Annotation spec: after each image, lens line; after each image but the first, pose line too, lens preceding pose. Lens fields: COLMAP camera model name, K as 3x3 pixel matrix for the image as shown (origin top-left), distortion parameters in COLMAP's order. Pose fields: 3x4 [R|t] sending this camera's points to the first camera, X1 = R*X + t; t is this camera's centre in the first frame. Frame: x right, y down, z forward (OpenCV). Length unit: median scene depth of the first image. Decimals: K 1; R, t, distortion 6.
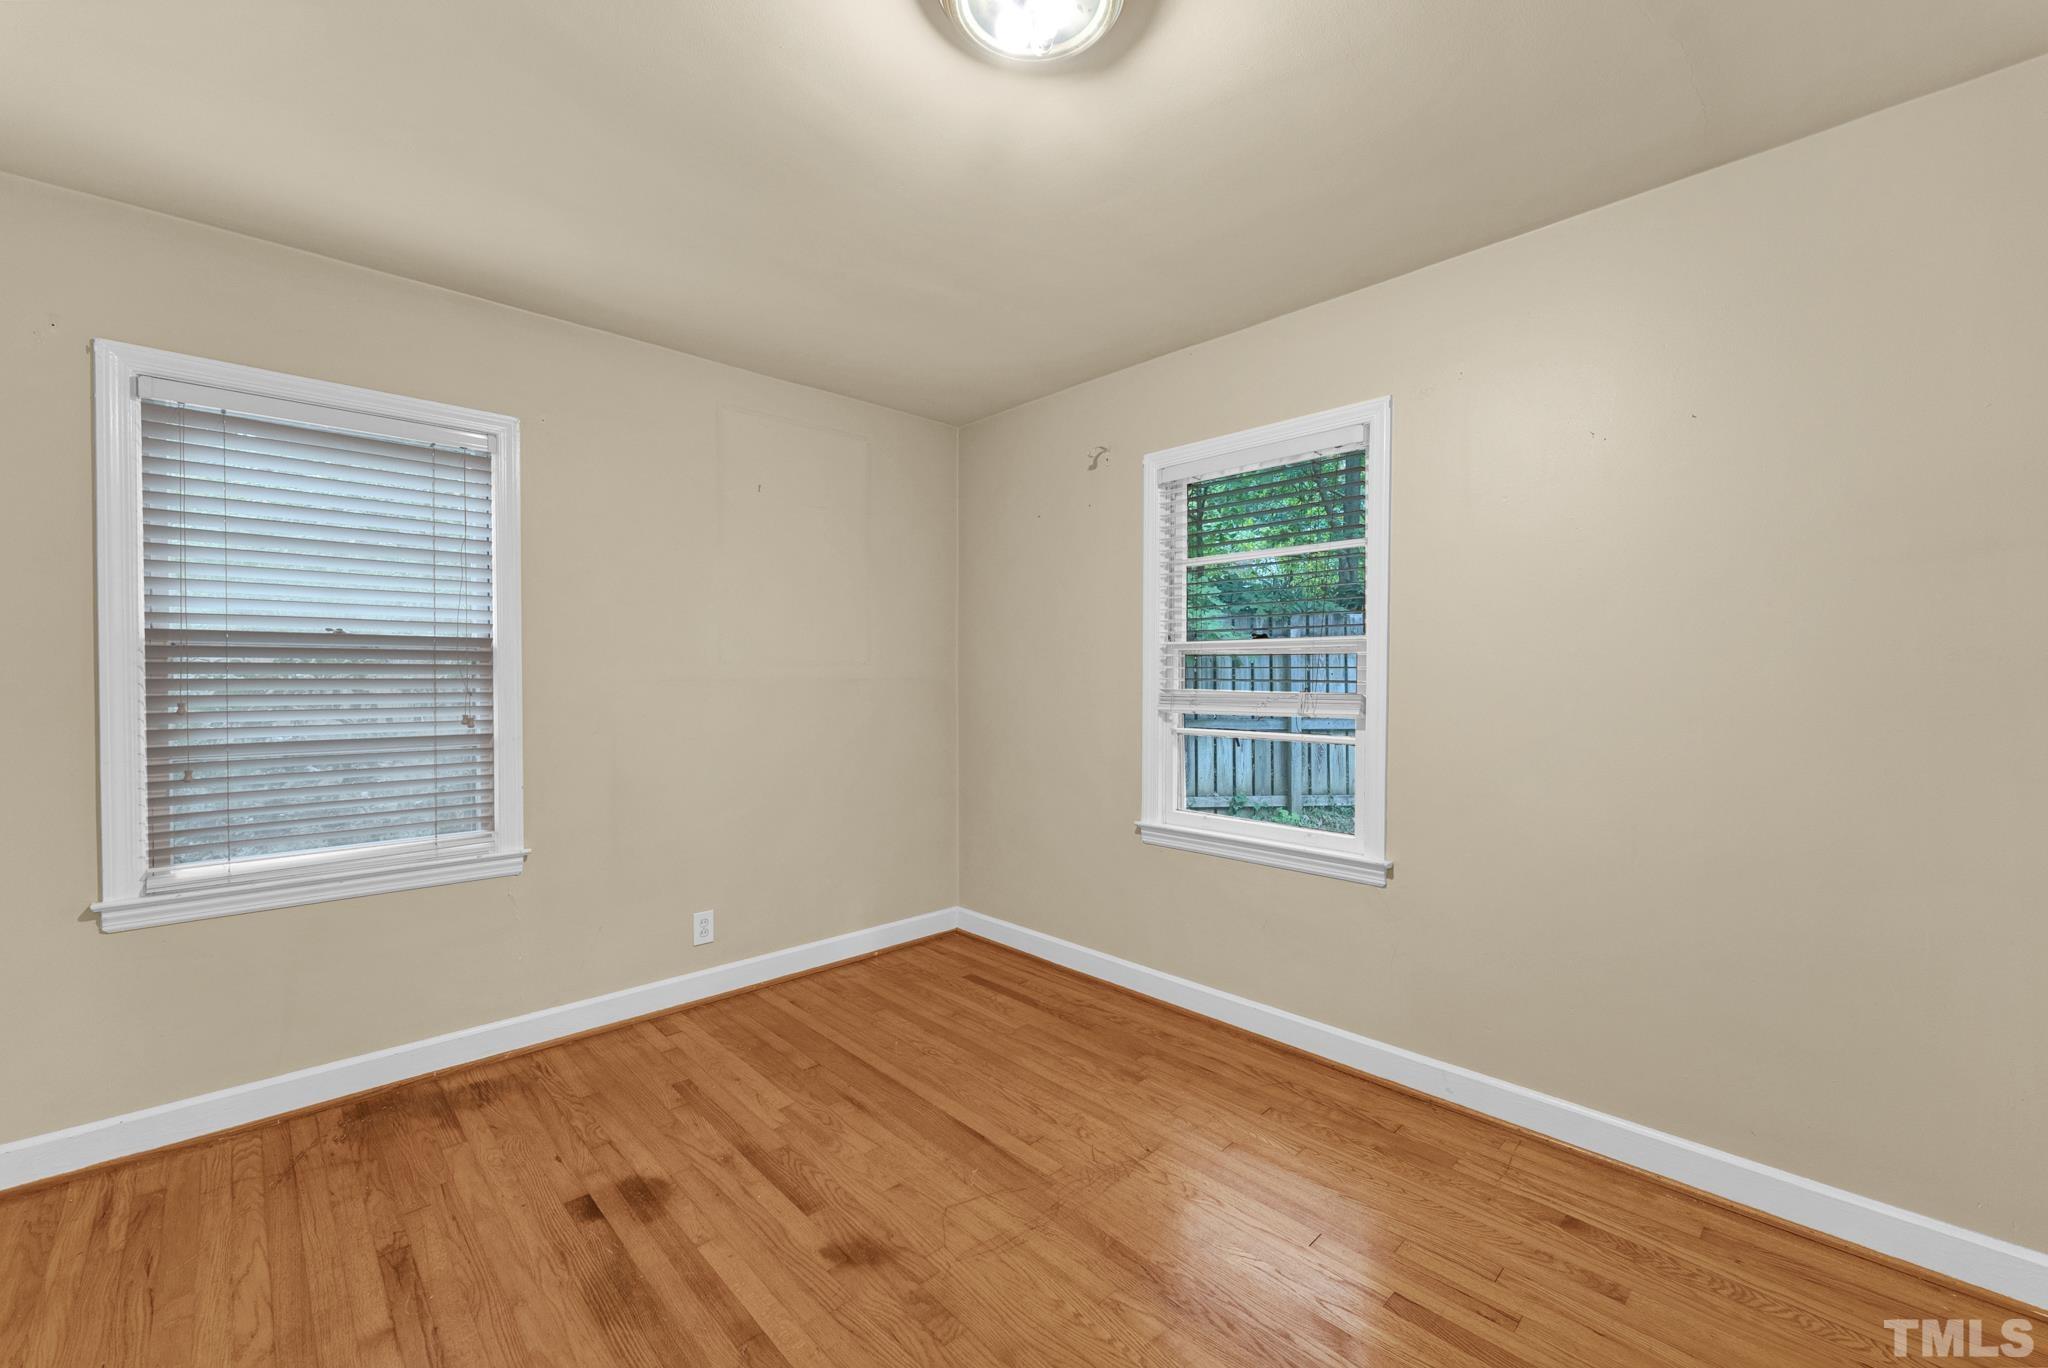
lens RADIAL K [[826.2, 0, 1020.6], [0, 826.2, 684.3], [0, 0, 1]] dist [-0.000081, -0.000499]
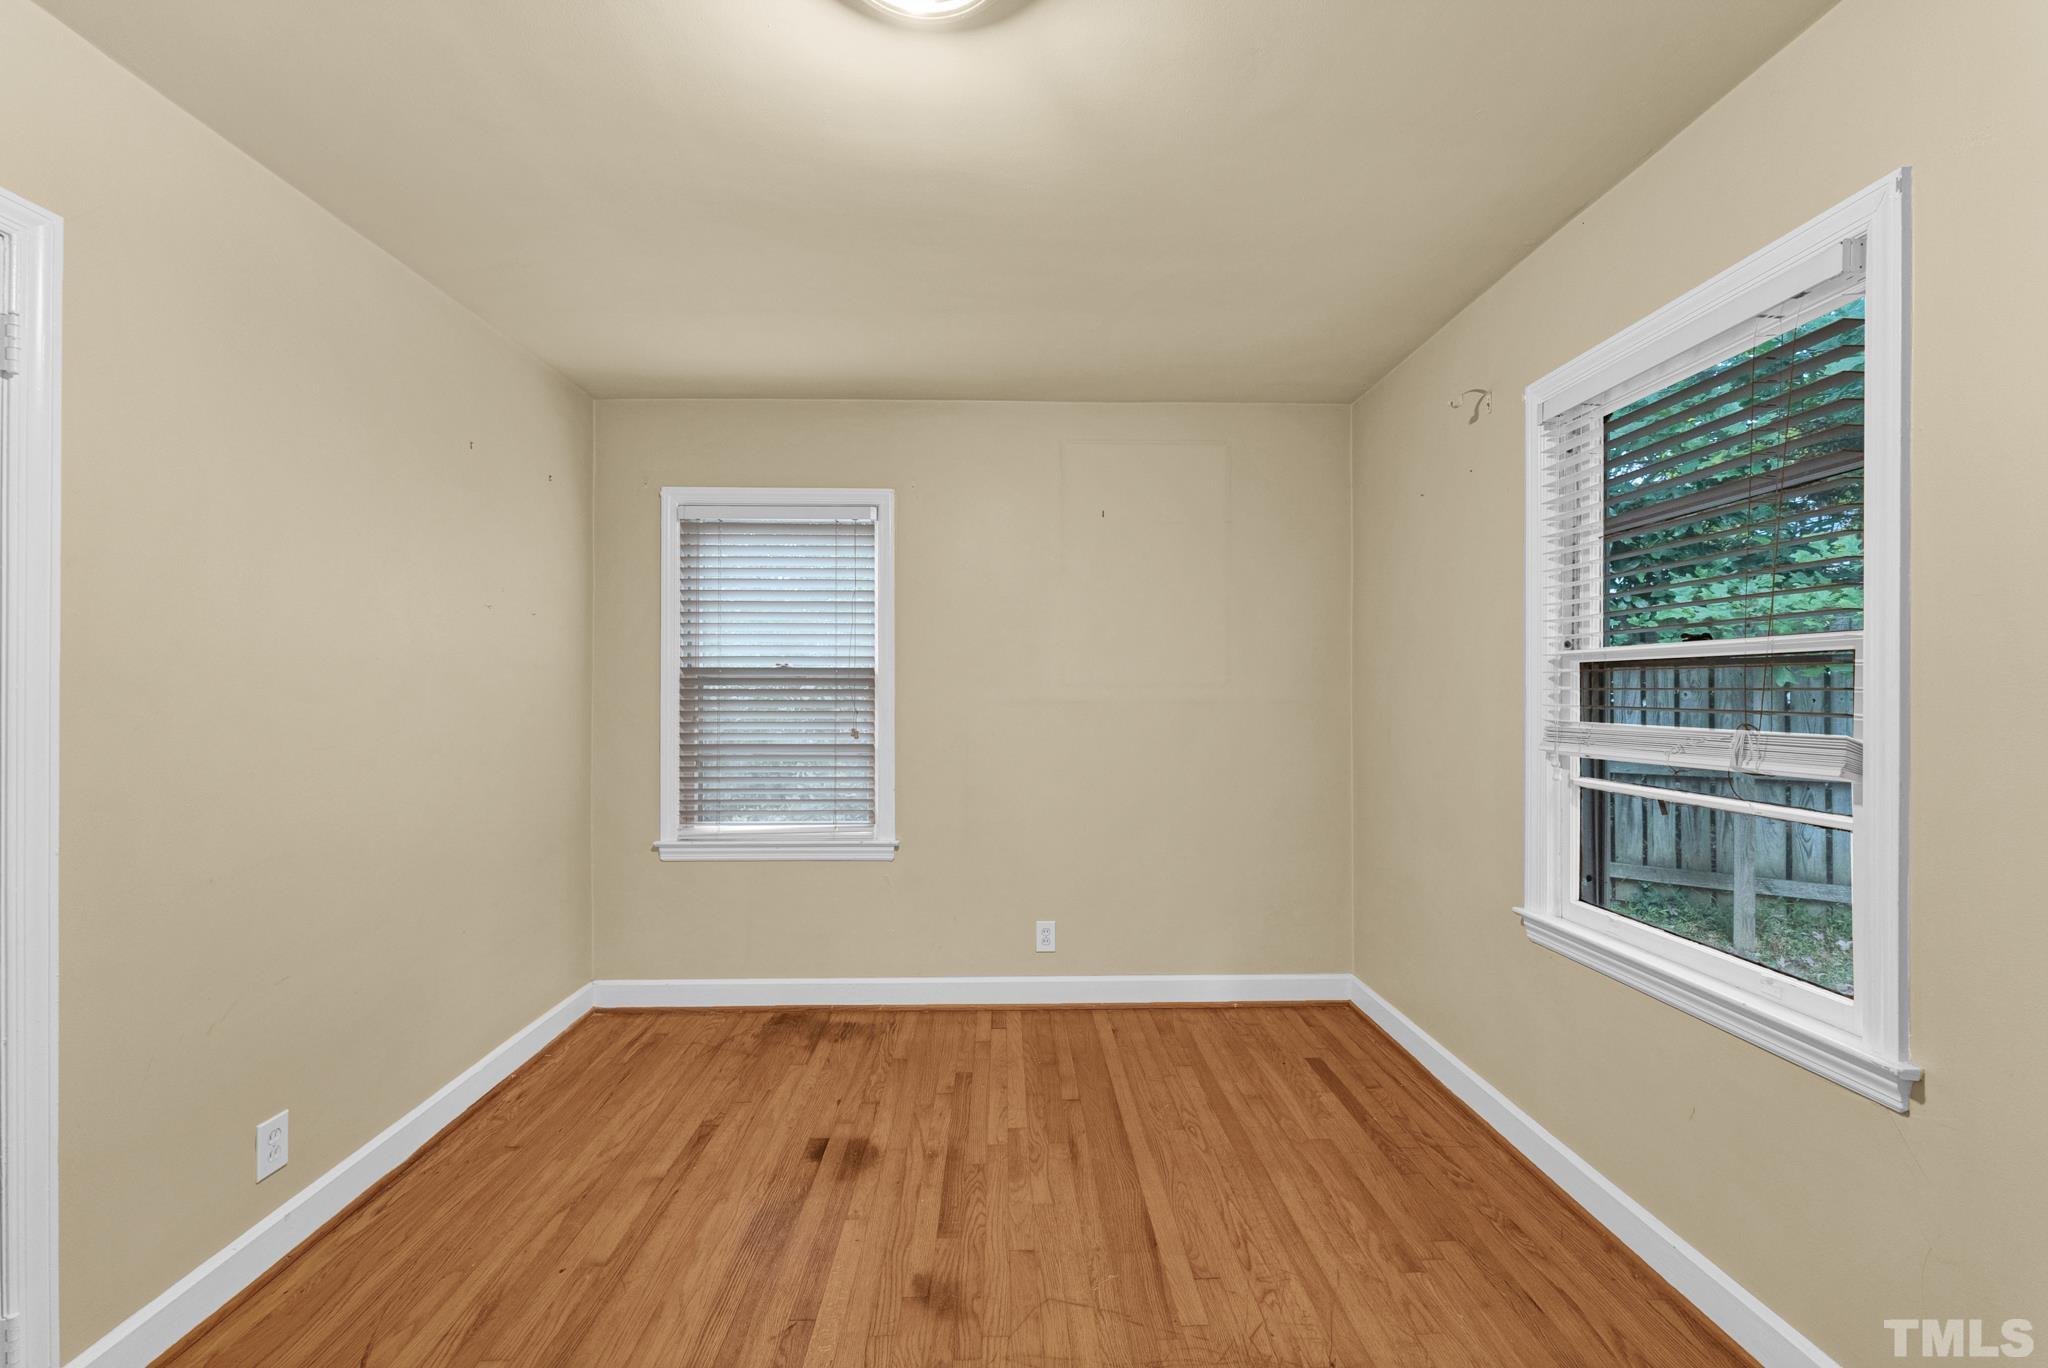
lens RADIAL K [[826.2, 0, 1020.6], [0, 826.2, 684.3], [0, 0, 1]] dist [-0.000081, -0.000499]
pose [[0.736664, -0.007426, -0.676218, 0.373484], [-0.007538, 0.999787, -0.019191, -0.008870], [0.676217, 0.019235, 0.736451, 0.234126]]
